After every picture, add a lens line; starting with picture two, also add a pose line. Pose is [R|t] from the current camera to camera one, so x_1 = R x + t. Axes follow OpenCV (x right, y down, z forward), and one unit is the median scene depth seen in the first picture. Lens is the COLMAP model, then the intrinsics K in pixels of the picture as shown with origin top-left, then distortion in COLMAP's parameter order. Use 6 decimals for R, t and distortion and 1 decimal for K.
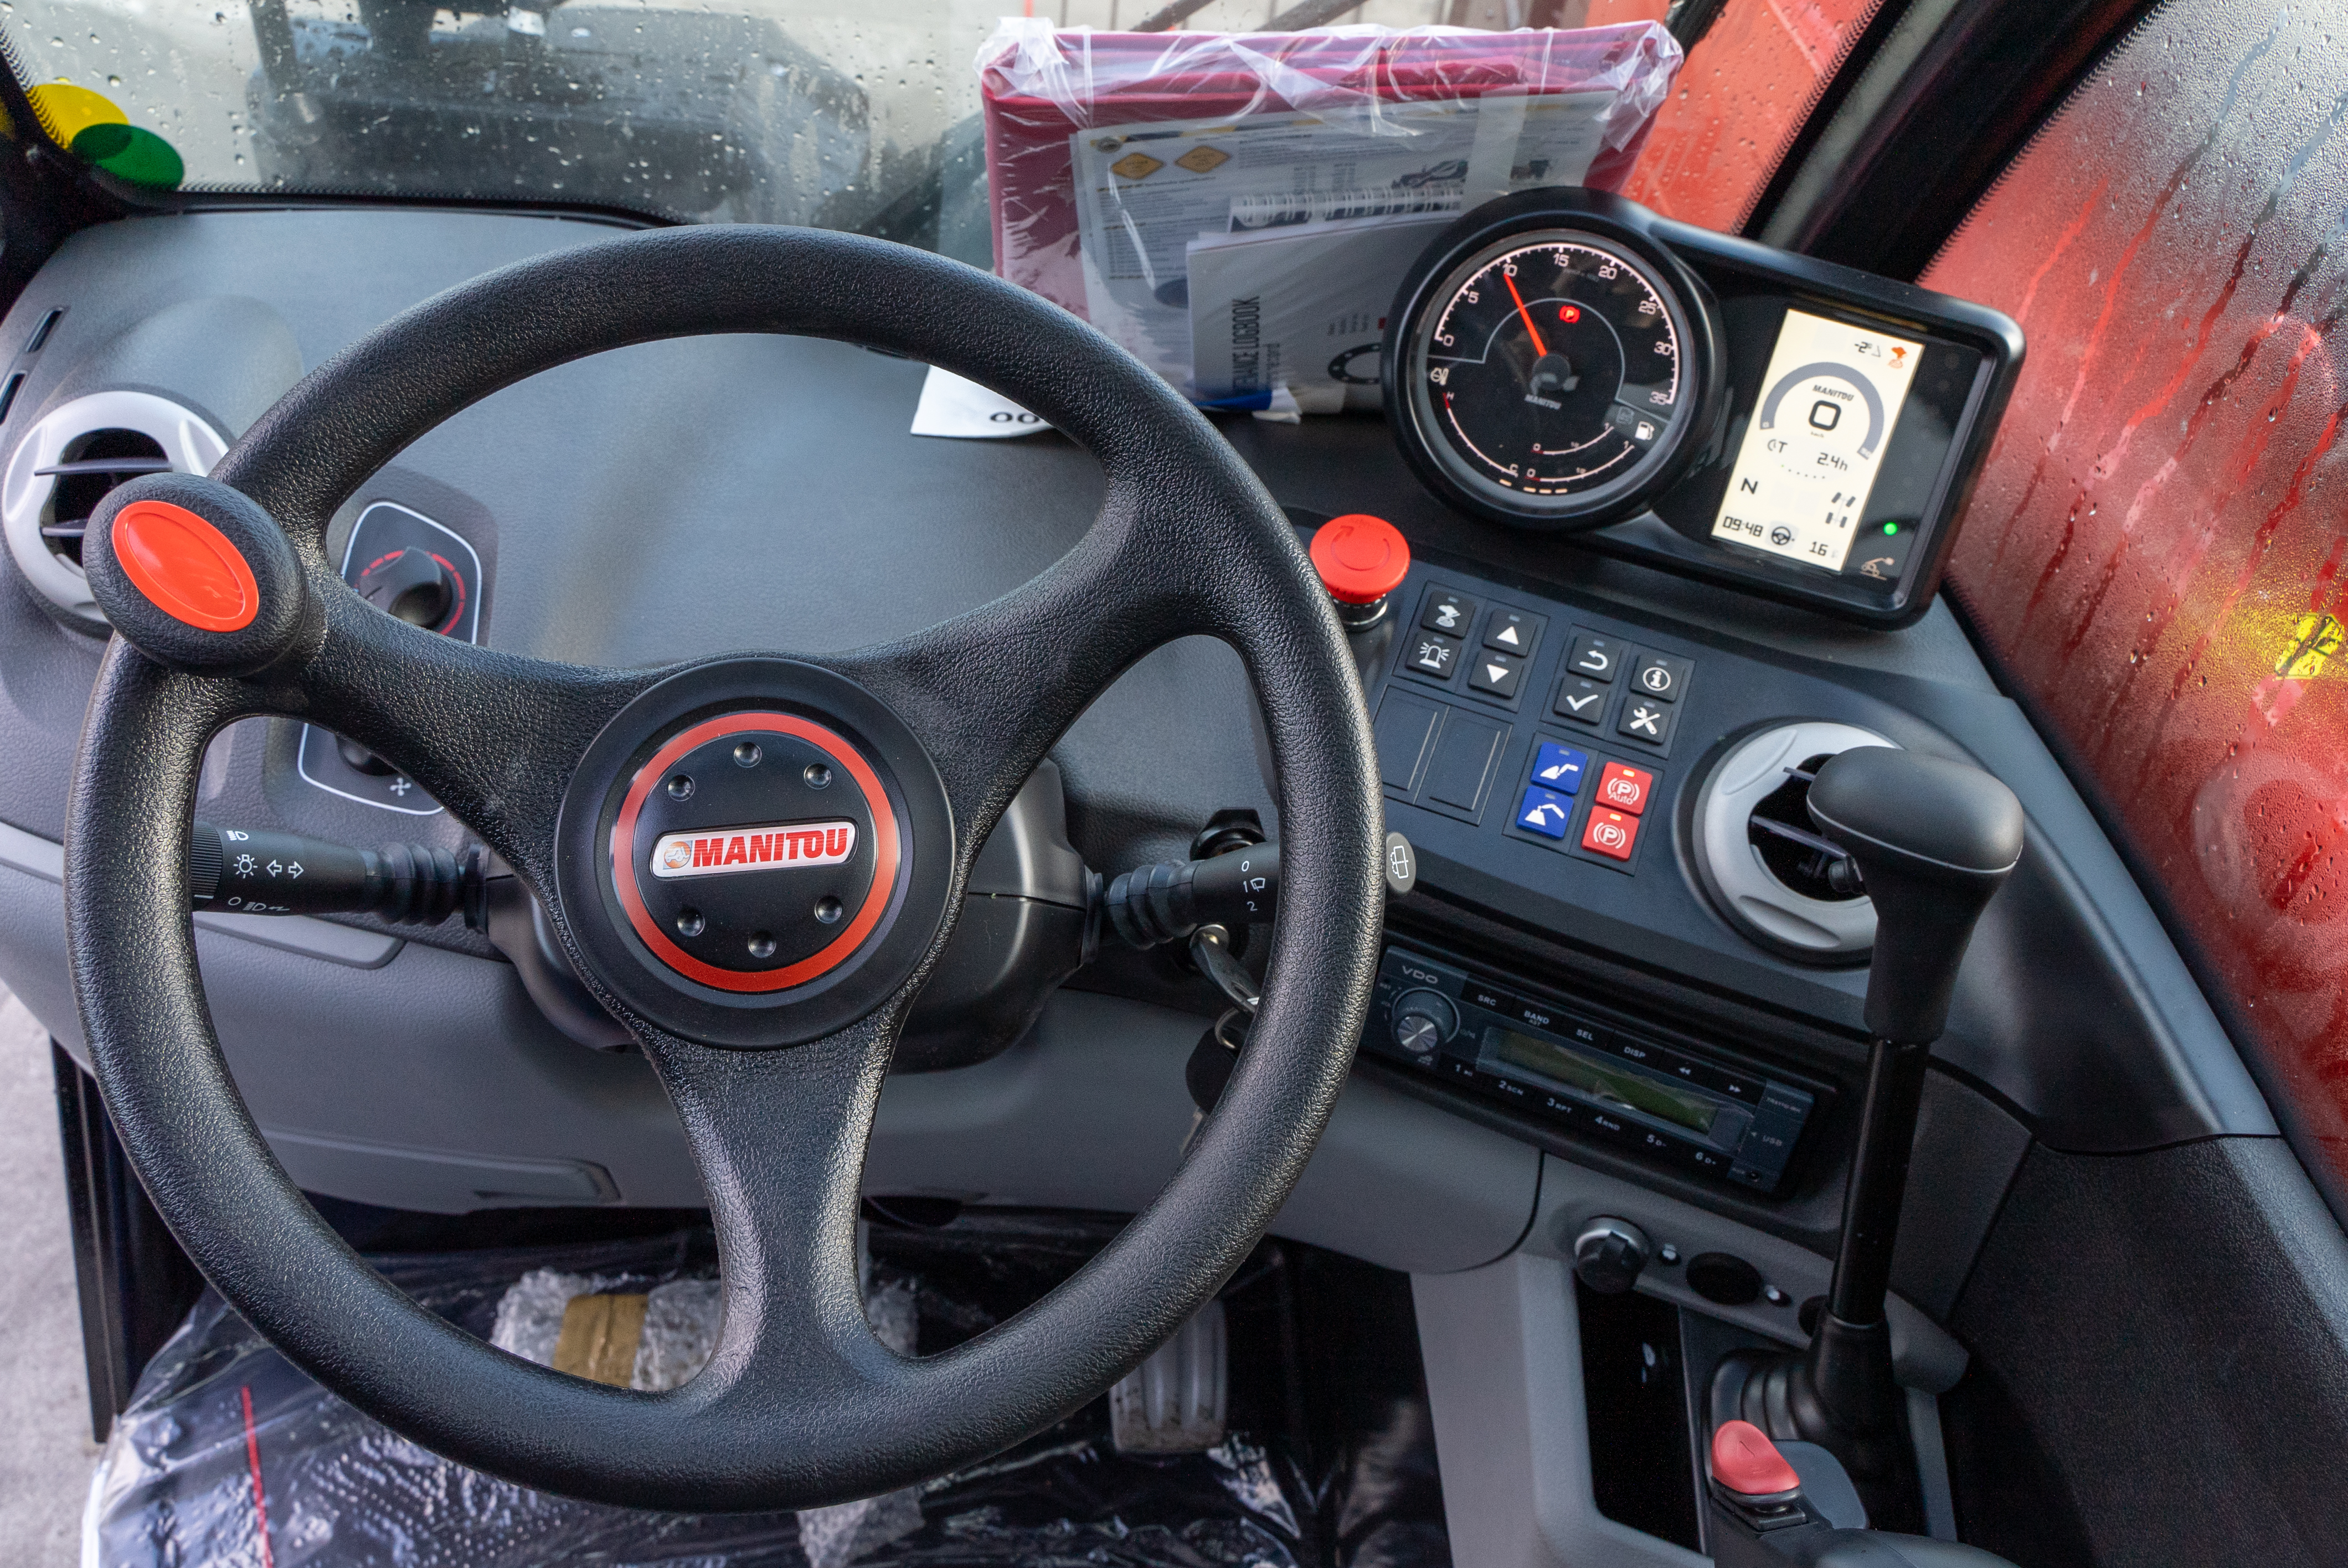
lens RADIAL K [[2106.6, 0, 1182.3], [0, 2106.6, 782.1], [0, 0, 1]] dist [-0.003198, -0.016680]
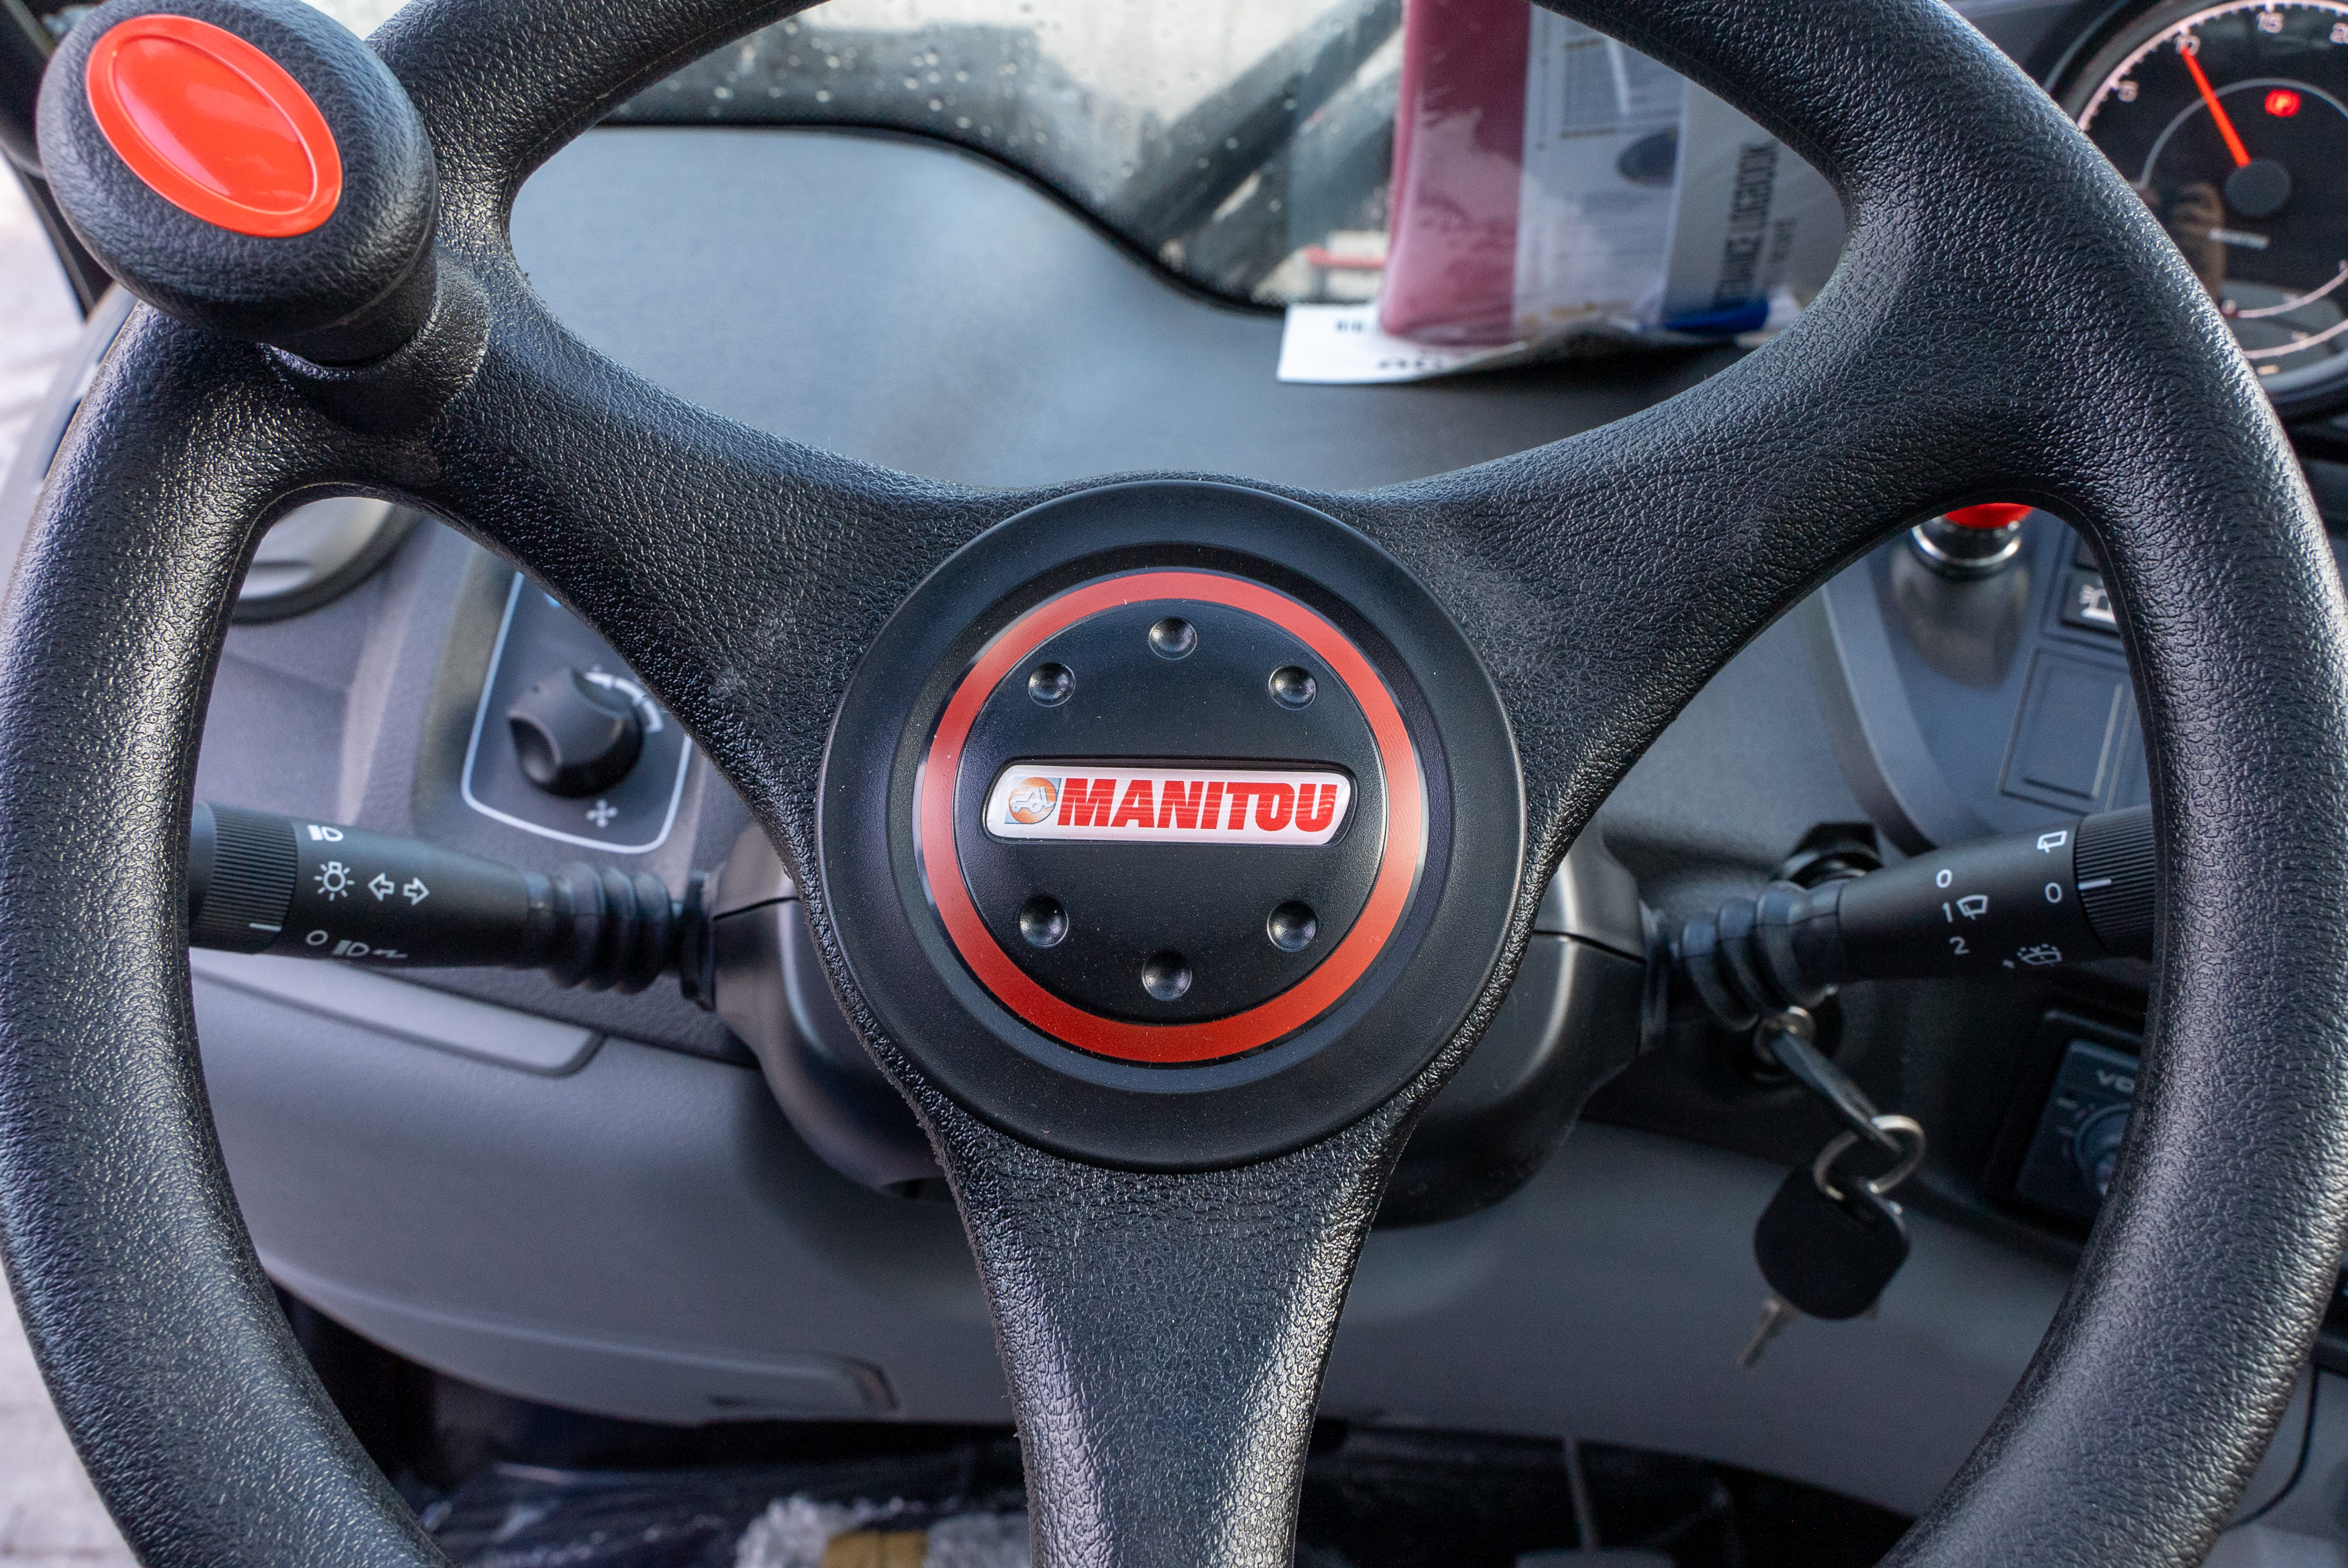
lens RADIAL K [[2106.6, 0, 1165.8], [0, 2106.6, 782.9], [0, 0, 1]] dist [-0.003198, -0.016680]
pose [[0.992125, -0.018190, -0.123926, -0.100713], [0.007382, 0.996170, -0.087125, 0.055841], [0.125036, 0.085524, 0.988459, 0.339132]]
